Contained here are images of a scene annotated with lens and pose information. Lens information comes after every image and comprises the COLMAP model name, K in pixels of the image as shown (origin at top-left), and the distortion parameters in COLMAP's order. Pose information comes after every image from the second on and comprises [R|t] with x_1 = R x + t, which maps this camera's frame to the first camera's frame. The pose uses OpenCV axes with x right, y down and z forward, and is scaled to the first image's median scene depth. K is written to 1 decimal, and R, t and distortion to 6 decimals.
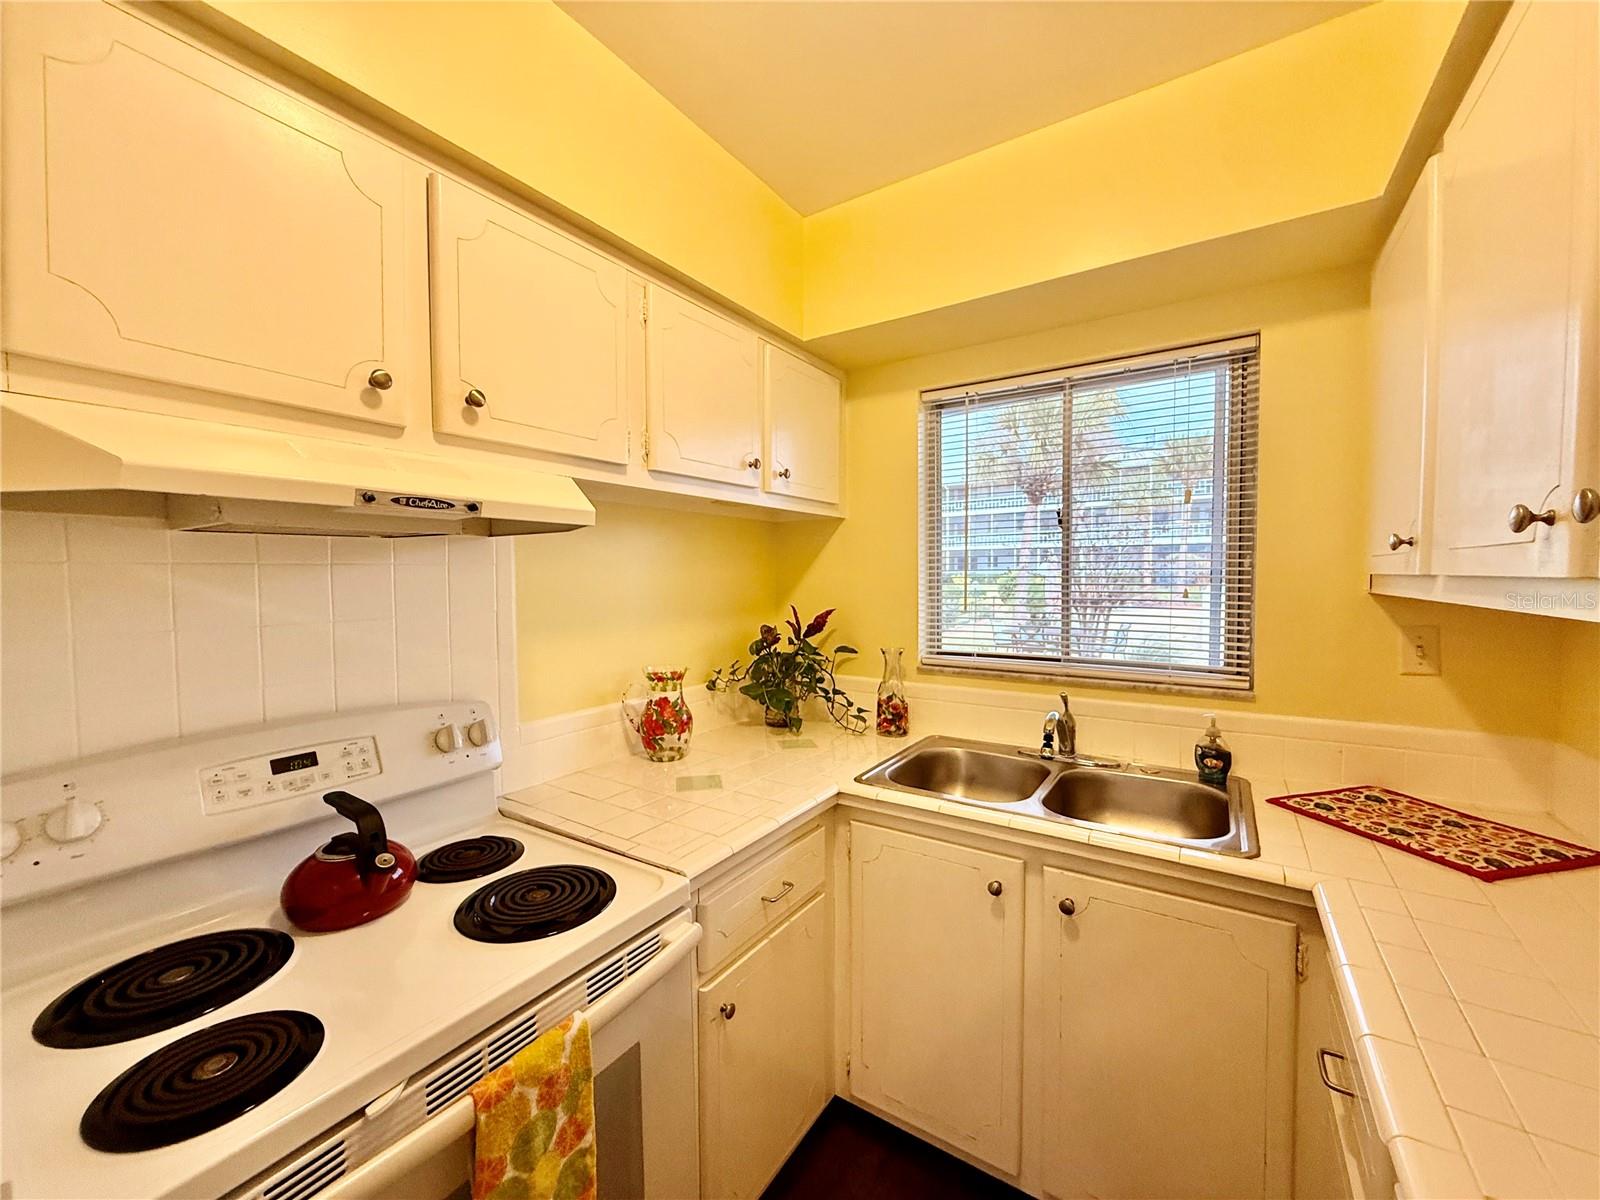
lens RADIAL K [[642.3, 0, 800.0], [0, 642.3, 600.0], [0, 0, 1]] dist [0.002445, 0.000156]
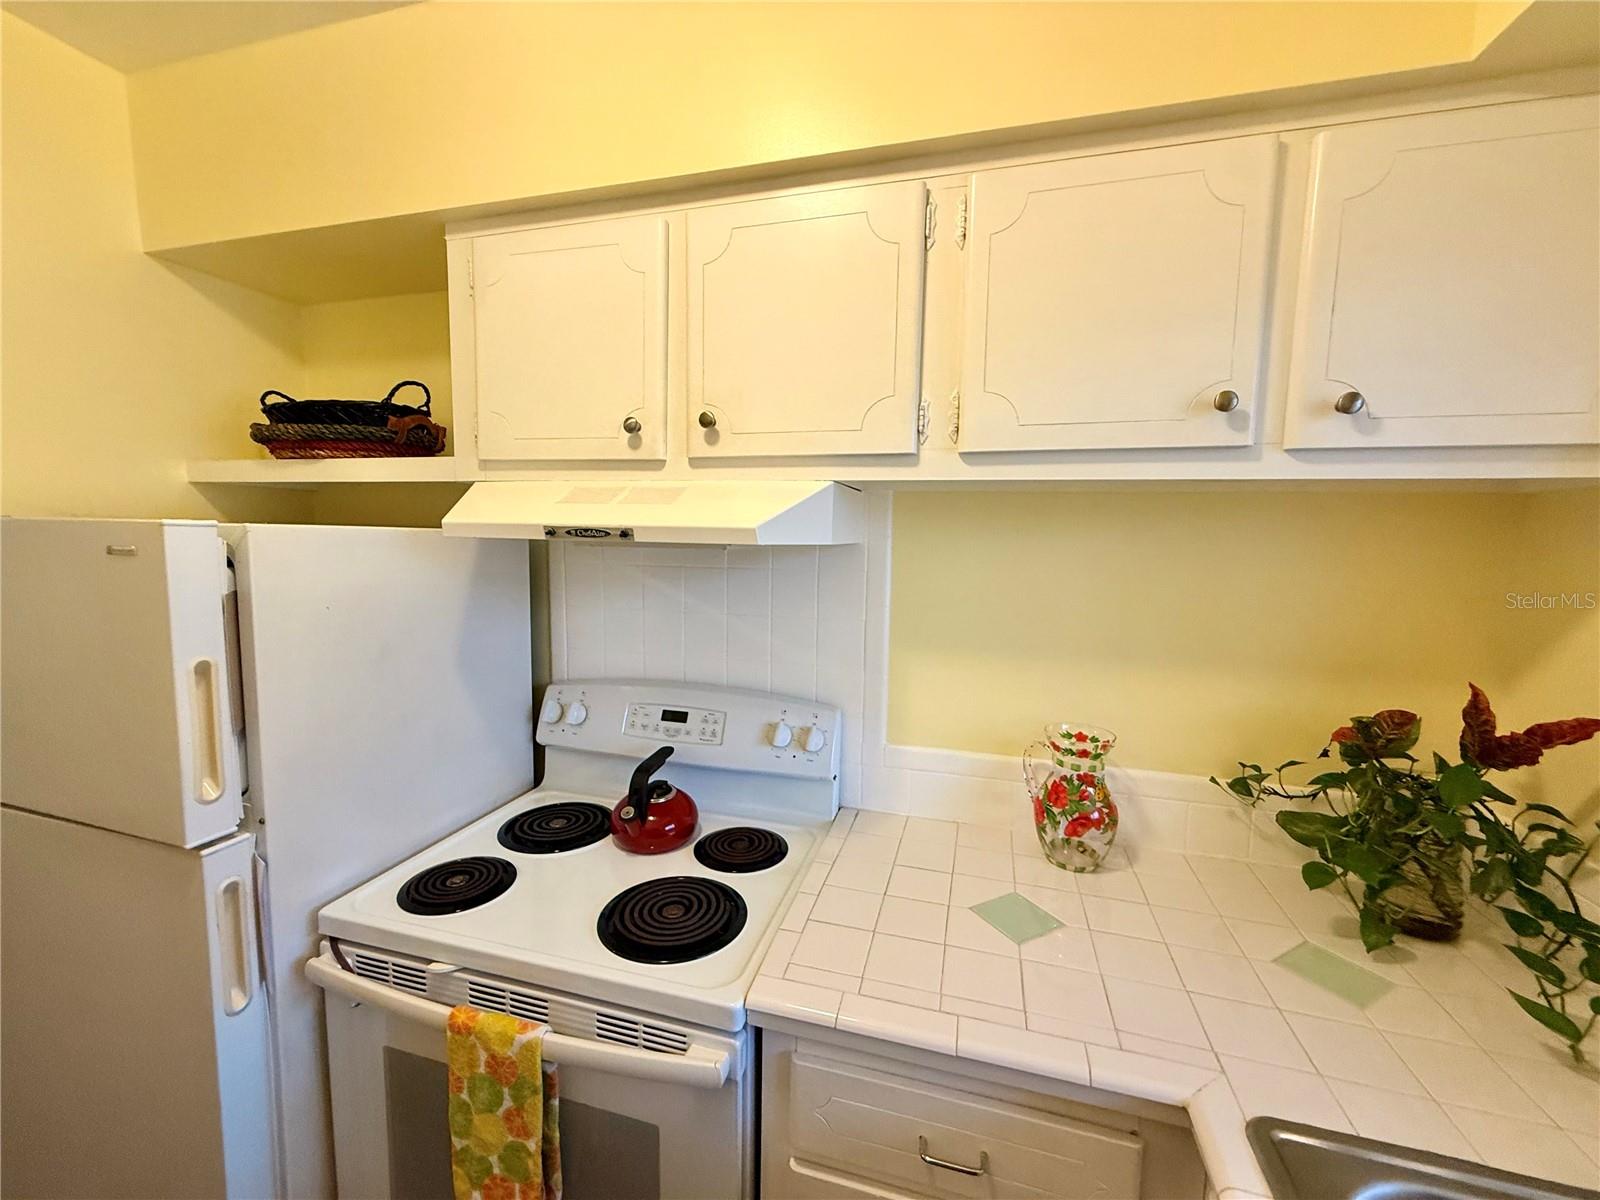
lens RADIAL K [[642.3, 0, 800.0], [0, 642.3, 600.0], [0, 0, 1]] dist [0.002445, 0.000156]
pose [[0.292366, 0.112610, -0.949653, 0.550928], [-0.056212, 0.993349, 0.100486, -0.141240], [0.954653, 0.024003, 0.296752, 0.855301]]
